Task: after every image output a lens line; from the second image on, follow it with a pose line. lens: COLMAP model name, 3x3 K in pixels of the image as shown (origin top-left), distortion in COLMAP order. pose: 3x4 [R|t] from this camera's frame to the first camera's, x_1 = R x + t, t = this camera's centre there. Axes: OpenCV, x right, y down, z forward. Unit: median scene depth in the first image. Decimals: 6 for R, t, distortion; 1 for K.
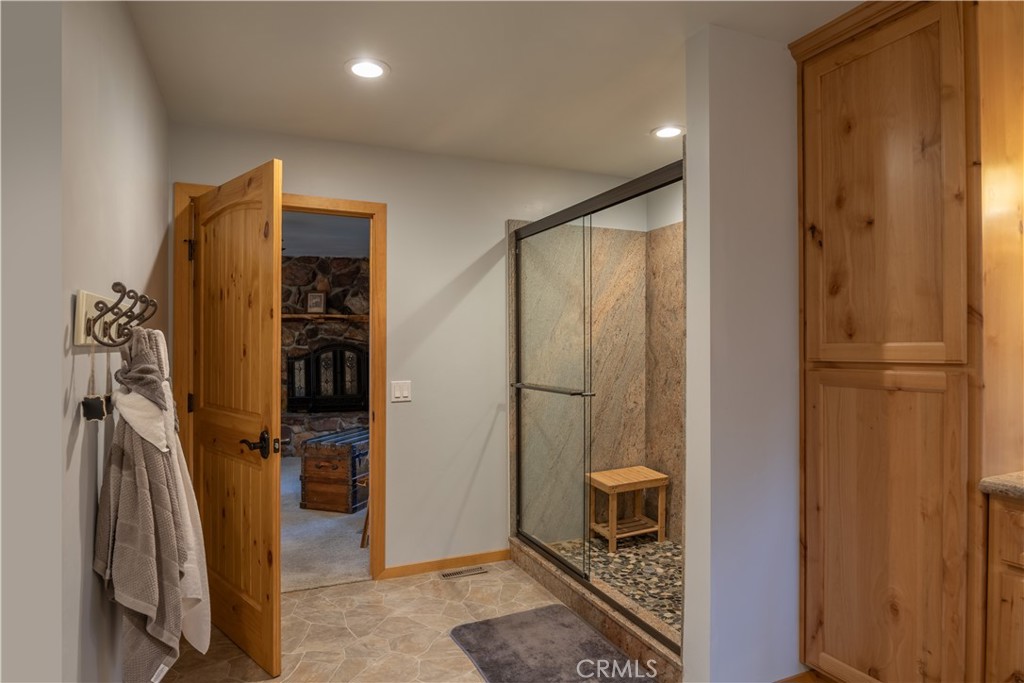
lens RADIAL K [[597.6, 0, 509.2], [0, 597.6, 350.7], [0, 0, 1]] dist [-0.008683, -0.001940]
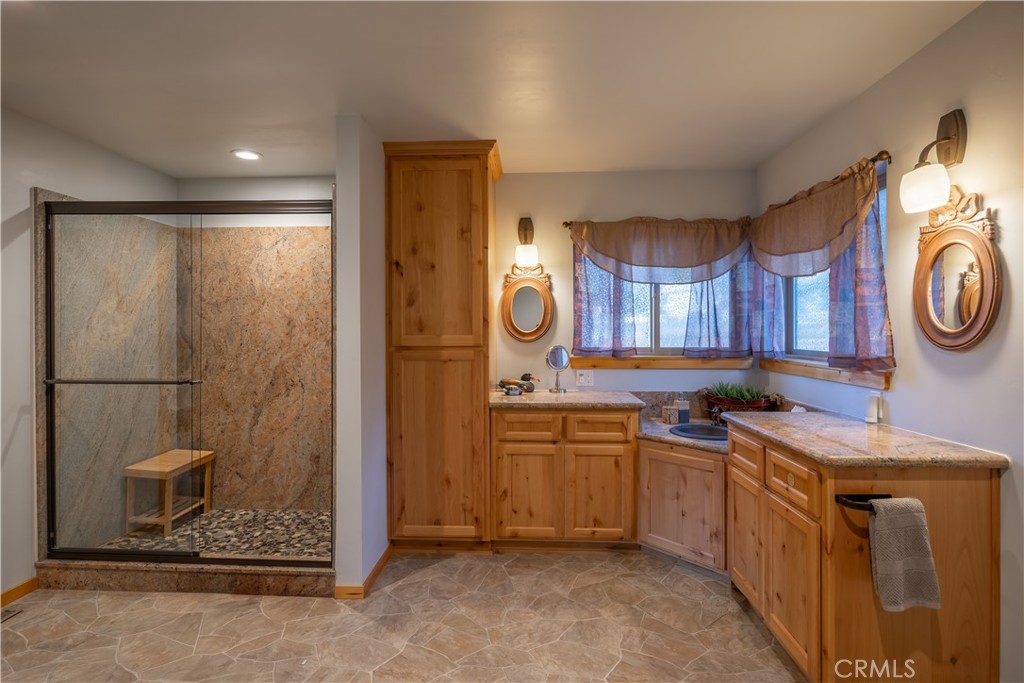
lens RADIAL K [[522.5, 0, 510.2], [0, 522.5, 331.1], [0, 0, 1]] dist [0.002245, -0.000054]
pose [[0.431071, 0.003567, 0.902311, -0.381567], [0.004147, 0.999974, -0.005934, -0.008232], [-0.902309, 0.006300, 0.431045, 0.072769]]
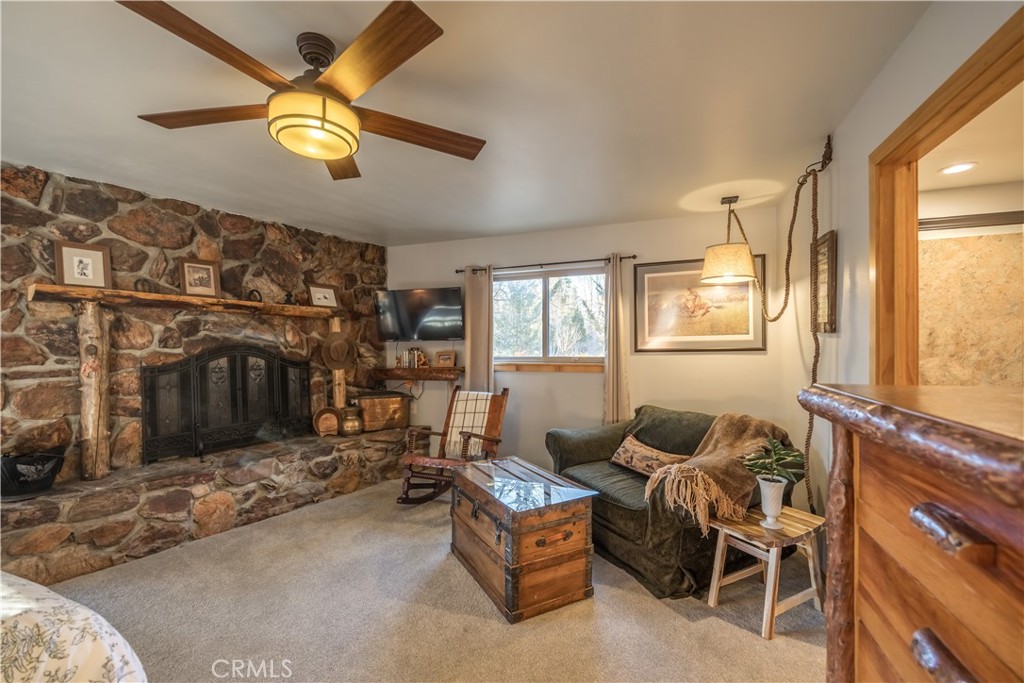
lens RADIAL K [[430.8, 0, 514.8], [0, 430.8, 348.1], [0, 0, 1]] dist [-0.001628, -0.000030]
pose [[0.688836, -0.004649, 0.724903, -0.826704], [0.008673, 0.999961, -0.001828, -0.009389], [-0.724866, 0.007546, 0.688849, 0.887663]]
